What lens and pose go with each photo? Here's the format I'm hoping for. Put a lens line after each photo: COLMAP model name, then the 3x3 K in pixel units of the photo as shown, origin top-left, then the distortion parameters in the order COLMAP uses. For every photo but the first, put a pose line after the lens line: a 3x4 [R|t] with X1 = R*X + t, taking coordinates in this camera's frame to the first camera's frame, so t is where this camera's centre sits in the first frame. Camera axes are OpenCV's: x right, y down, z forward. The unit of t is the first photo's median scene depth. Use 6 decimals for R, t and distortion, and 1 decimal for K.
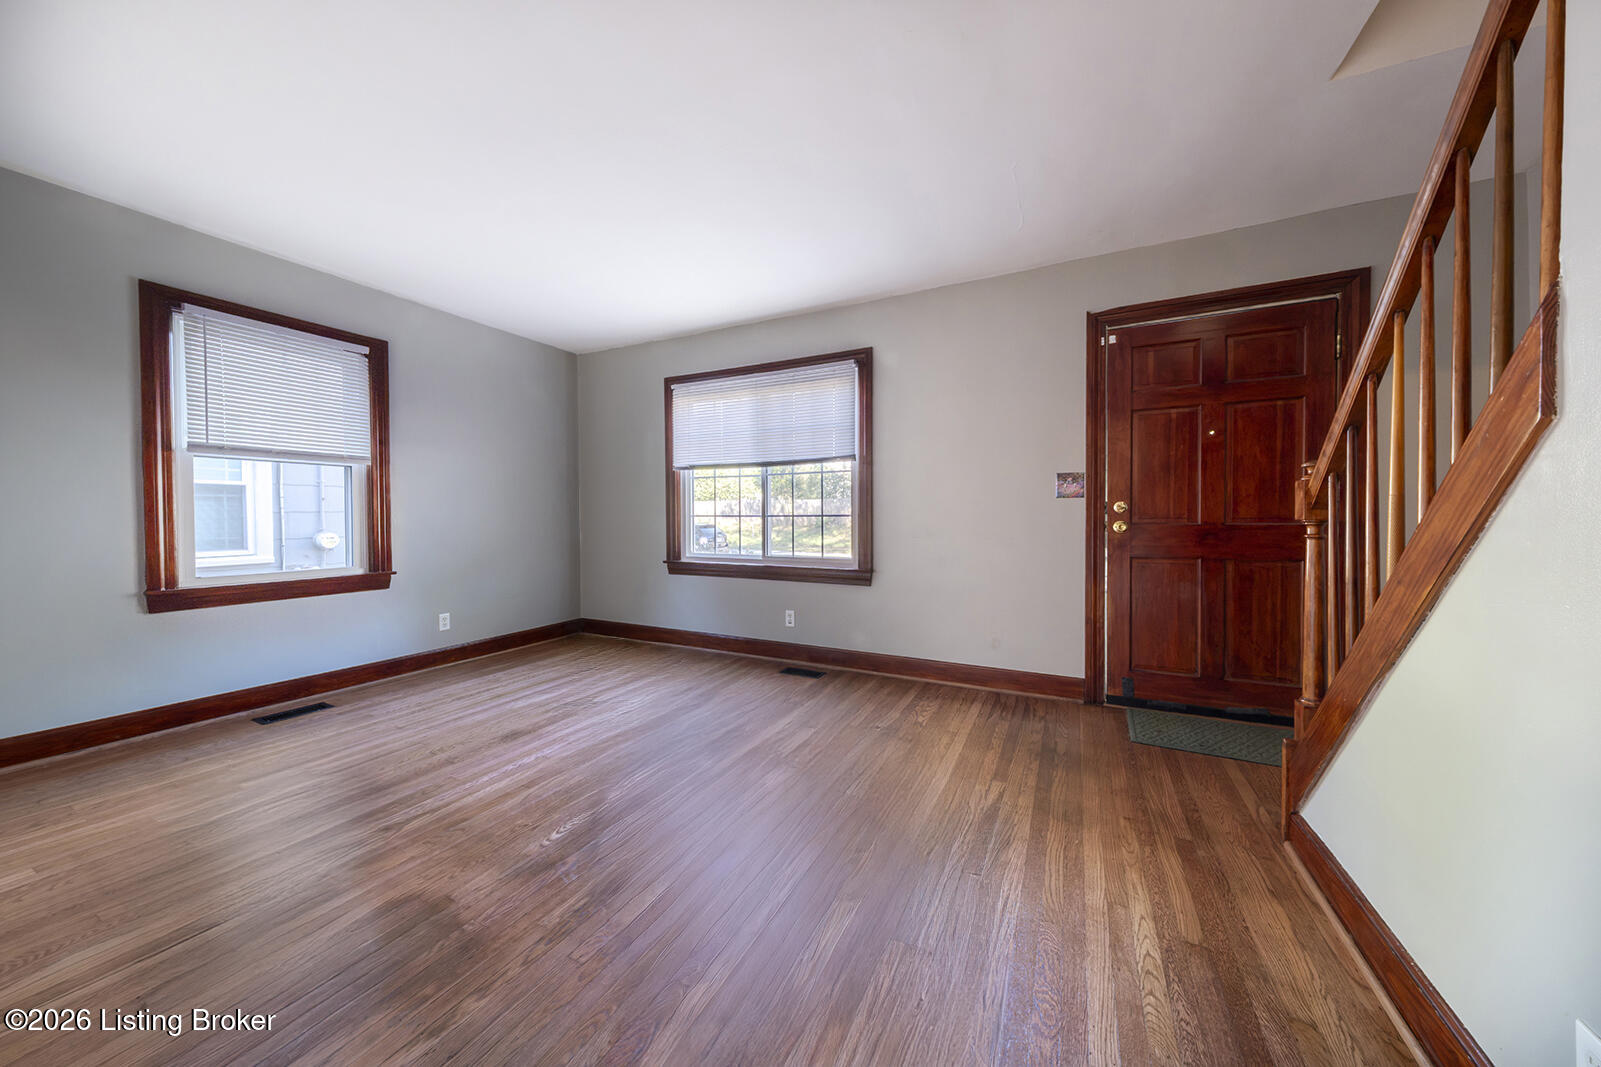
lens RADIAL K [[541.1, 0, 804.0], [0, 541.1, 523.1], [0, 0, 1]] dist [0.000092, 0.000001]
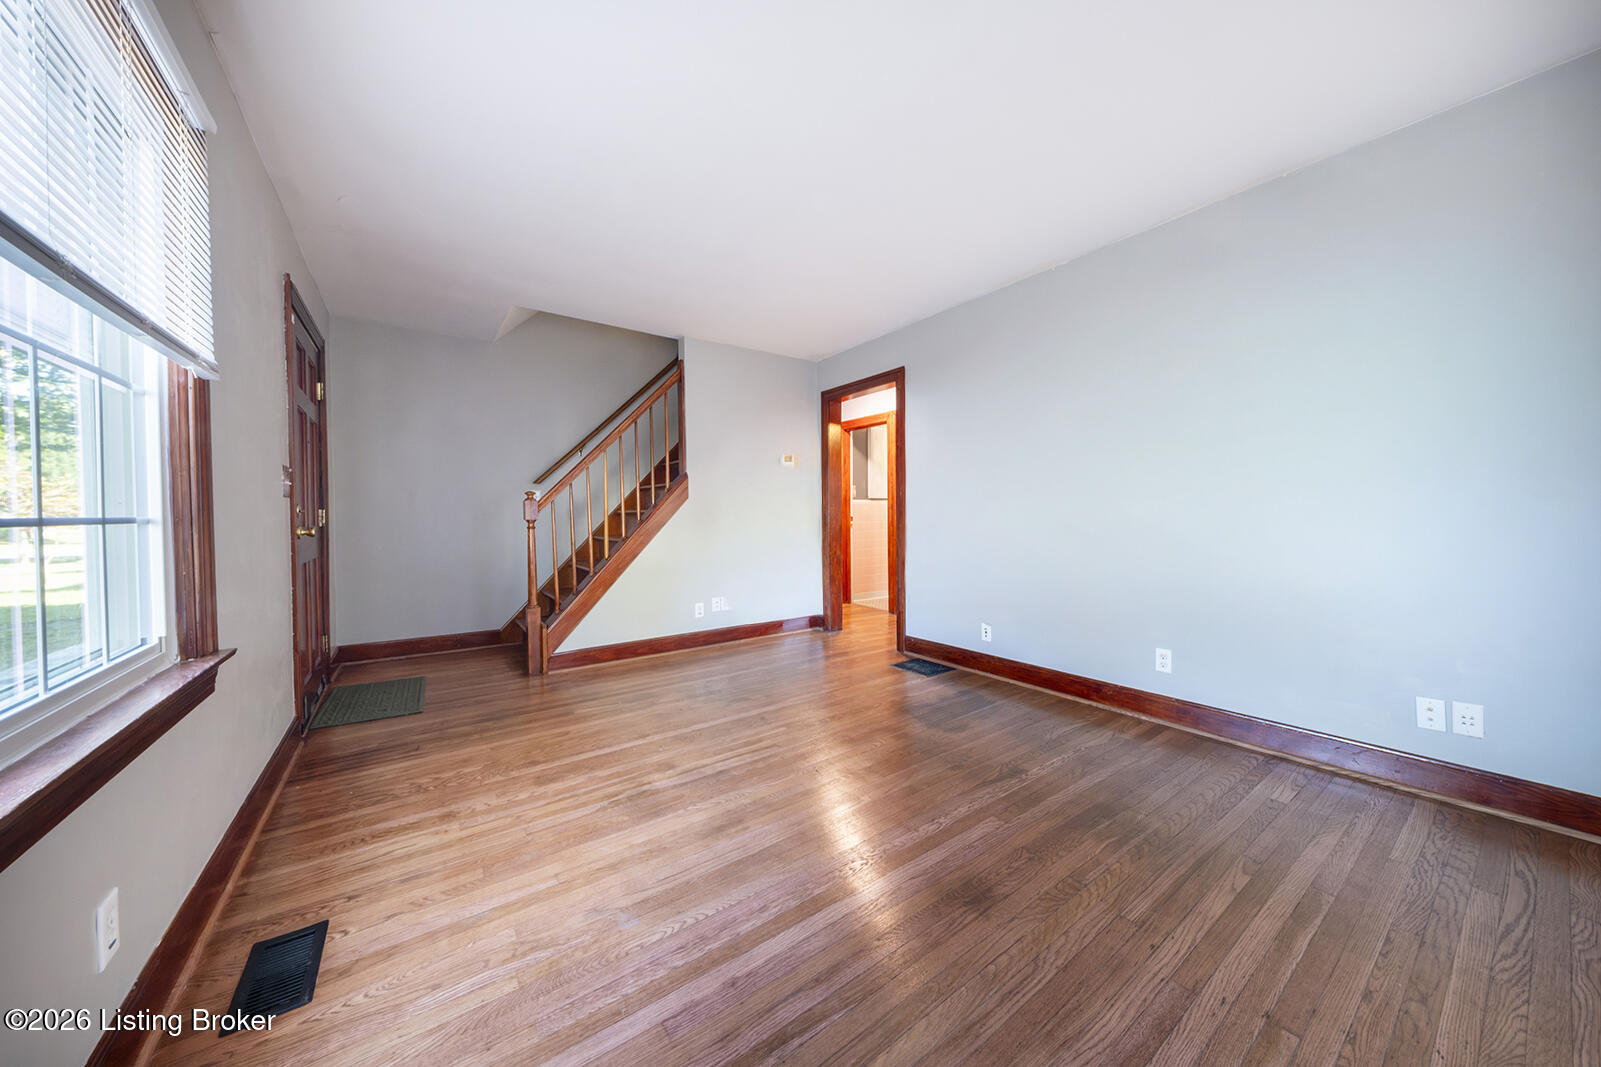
lens RADIAL K [[541.1, 0, 802.3], [0, 541.1, 526.6], [0, 0, 1]] dist [0.000092, 0.000001]
pose [[-0.885316, 0.000594, 0.464989, -0.654793], [0.017901, 0.999301, 0.032808, -0.022304], [-0.464645, 0.037369, -0.884708, 1.603770]]
